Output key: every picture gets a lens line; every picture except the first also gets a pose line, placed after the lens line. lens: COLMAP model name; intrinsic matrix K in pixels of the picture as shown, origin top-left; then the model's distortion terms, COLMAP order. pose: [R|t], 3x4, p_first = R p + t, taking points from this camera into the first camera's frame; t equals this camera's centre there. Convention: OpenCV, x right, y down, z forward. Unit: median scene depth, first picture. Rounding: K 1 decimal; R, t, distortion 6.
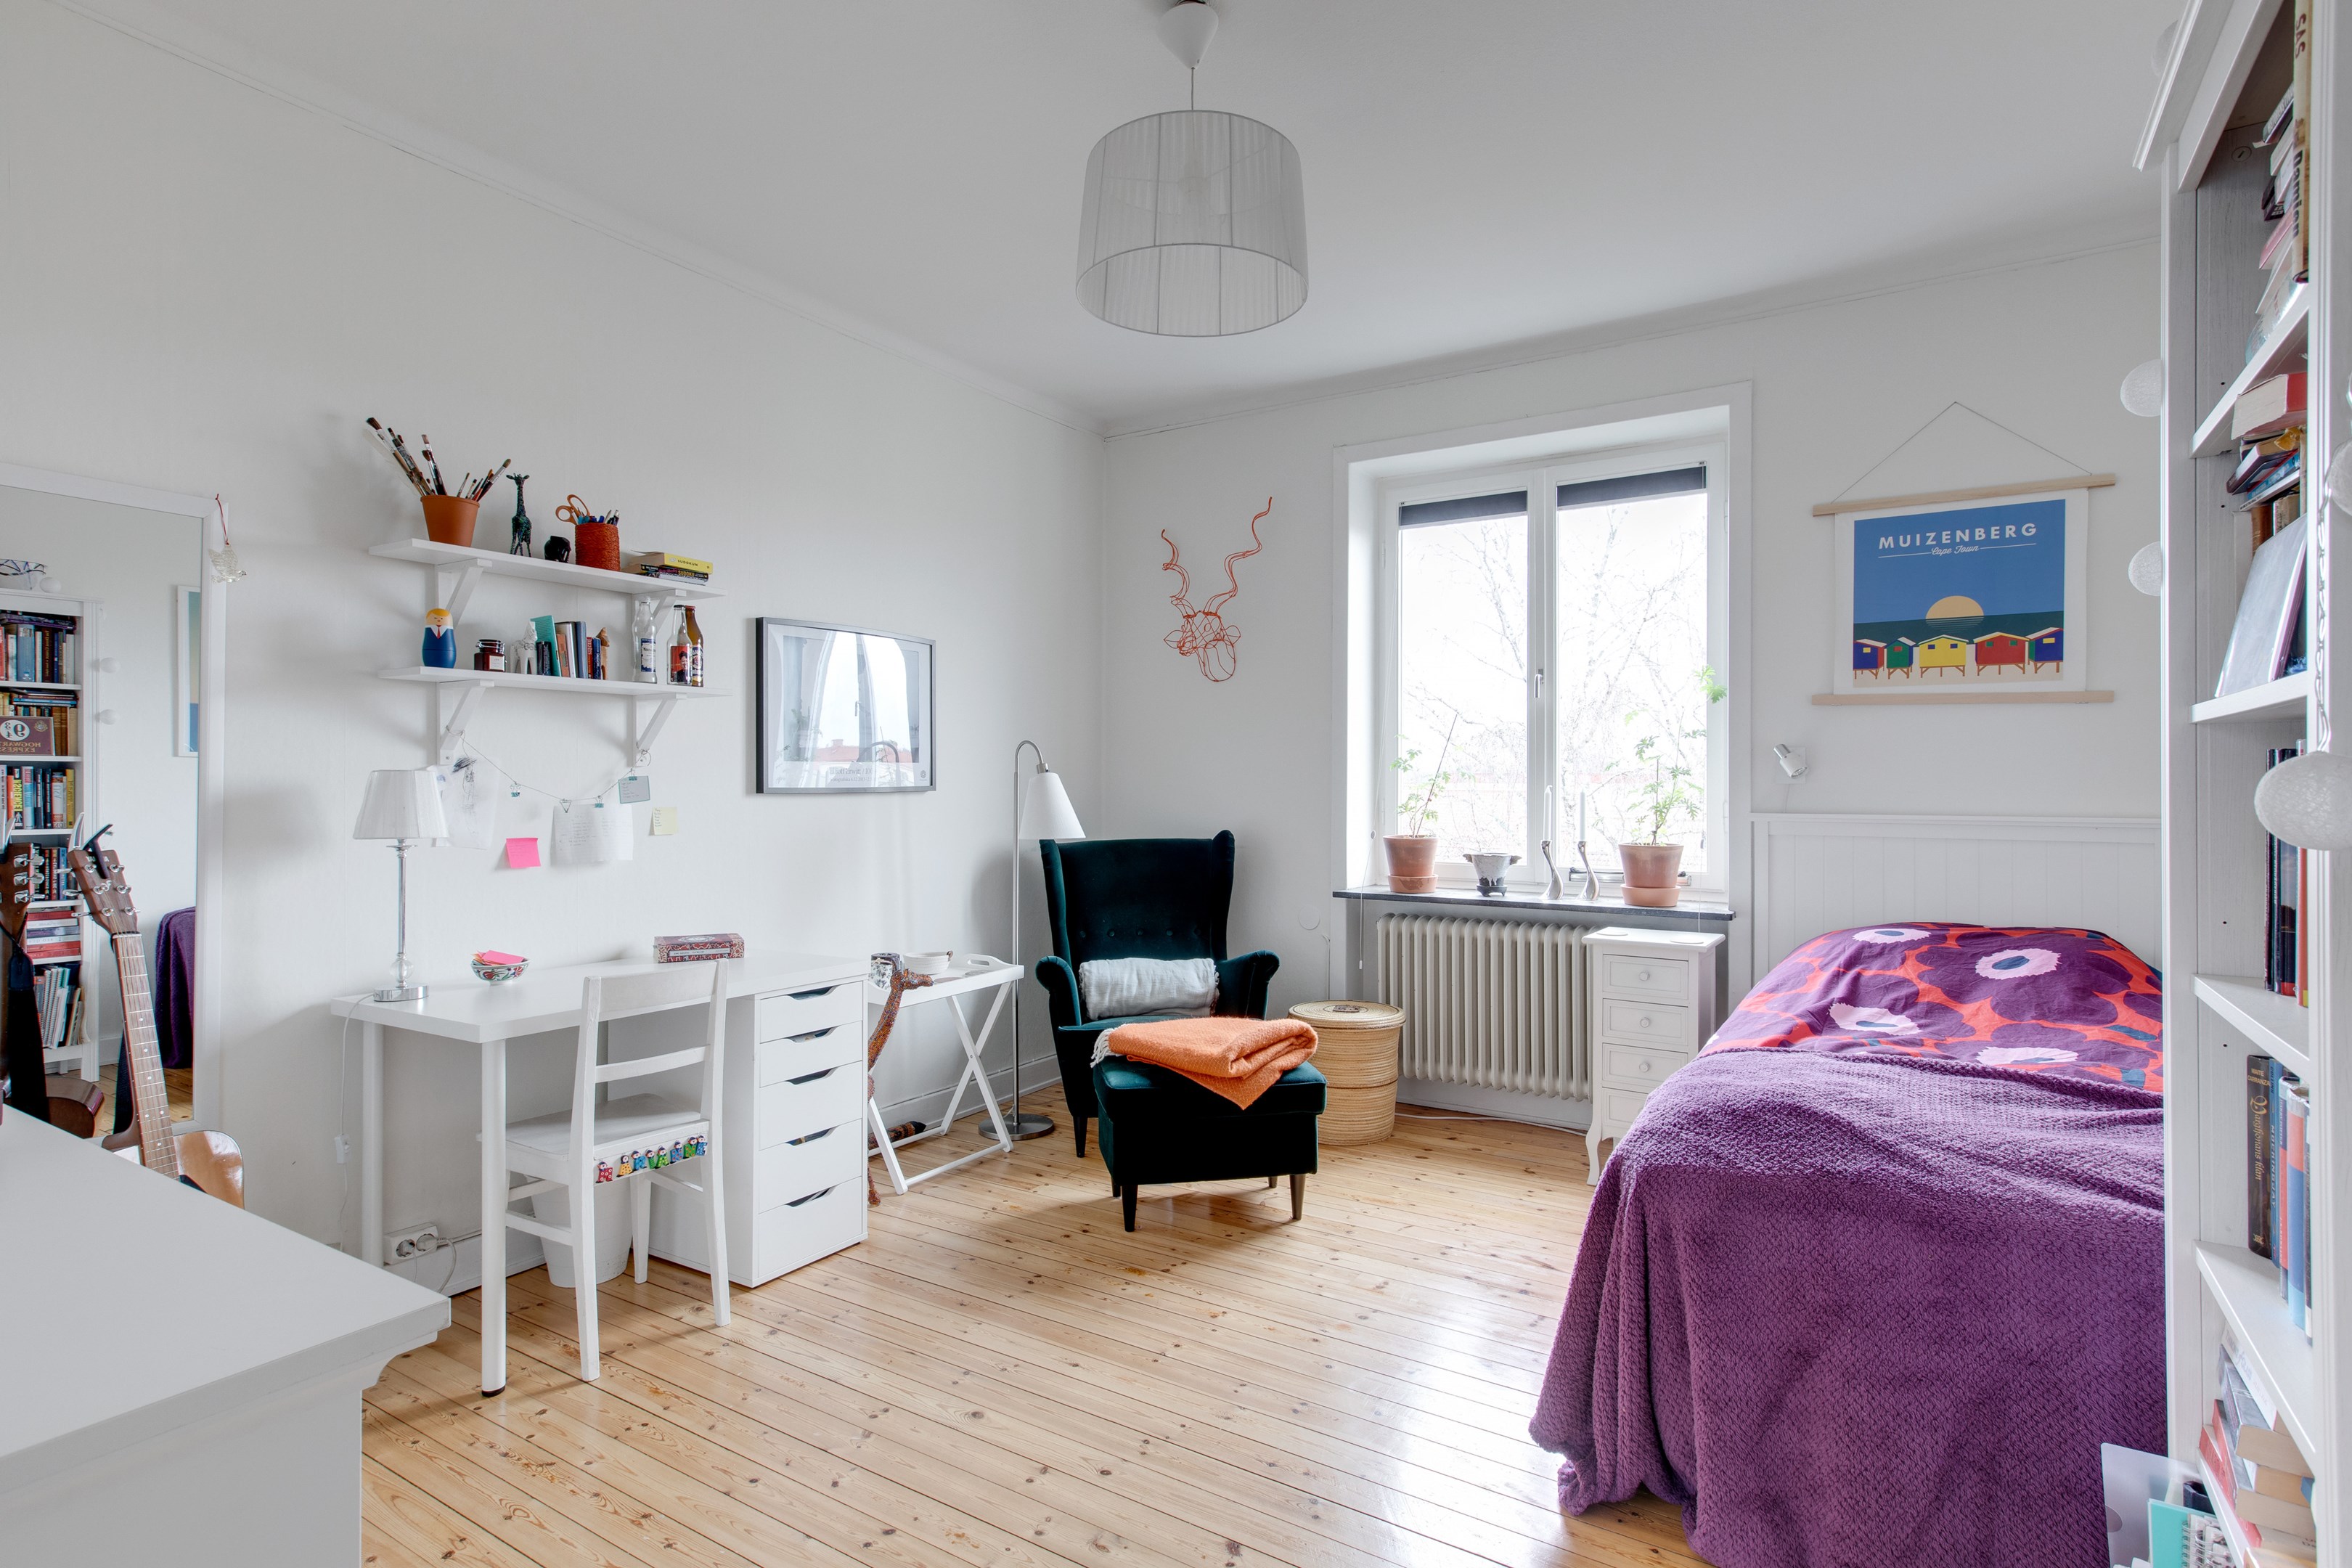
lens RADIAL K [[1193.5, 0, 1176.0], [0, 1193.5, 784.0], [0, 0, 1]] dist [0.000160, 0.000100]
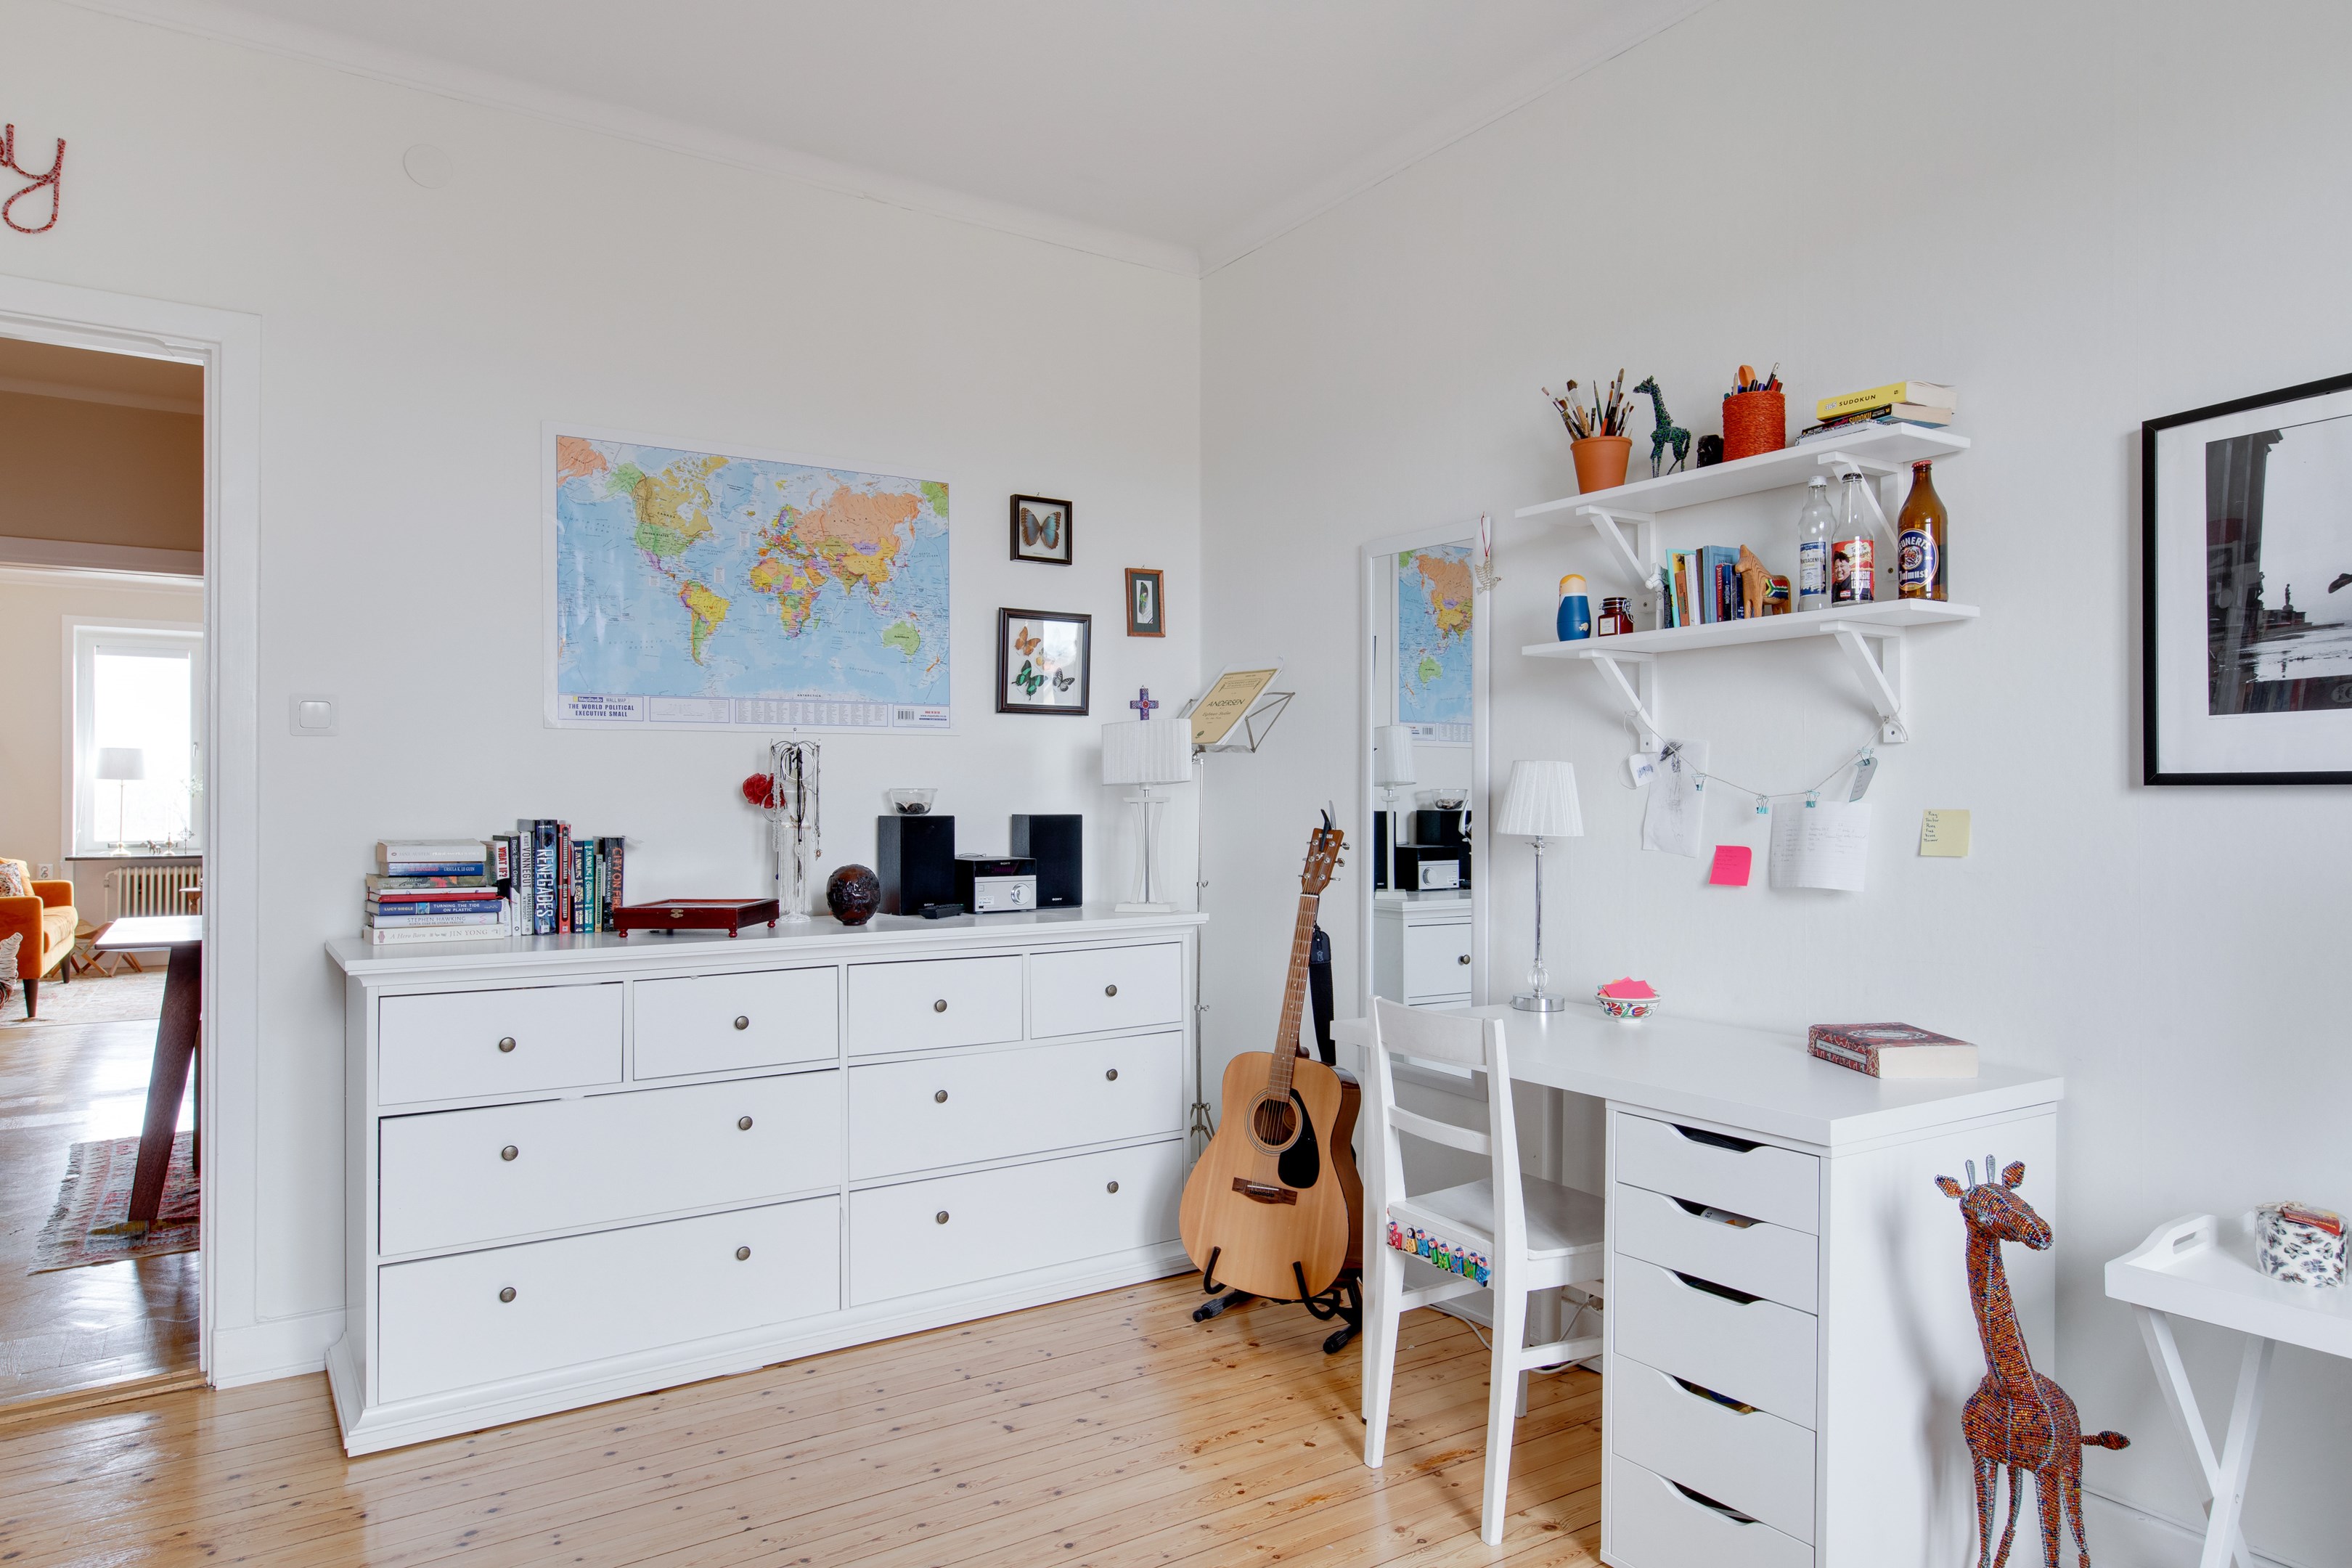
lens RADIAL K [[1520.5, 0, 1176.0], [0, 1520.5, 784.0], [0, 0, 1]] dist [0.050244, 0.000210]
pose [[-0.421037, -0.006104, -0.907023, 0.471143], [0.002561, 0.999965, -0.007918, 0.013414], [0.907040, -0.005657, -0.421007, 1.104993]]
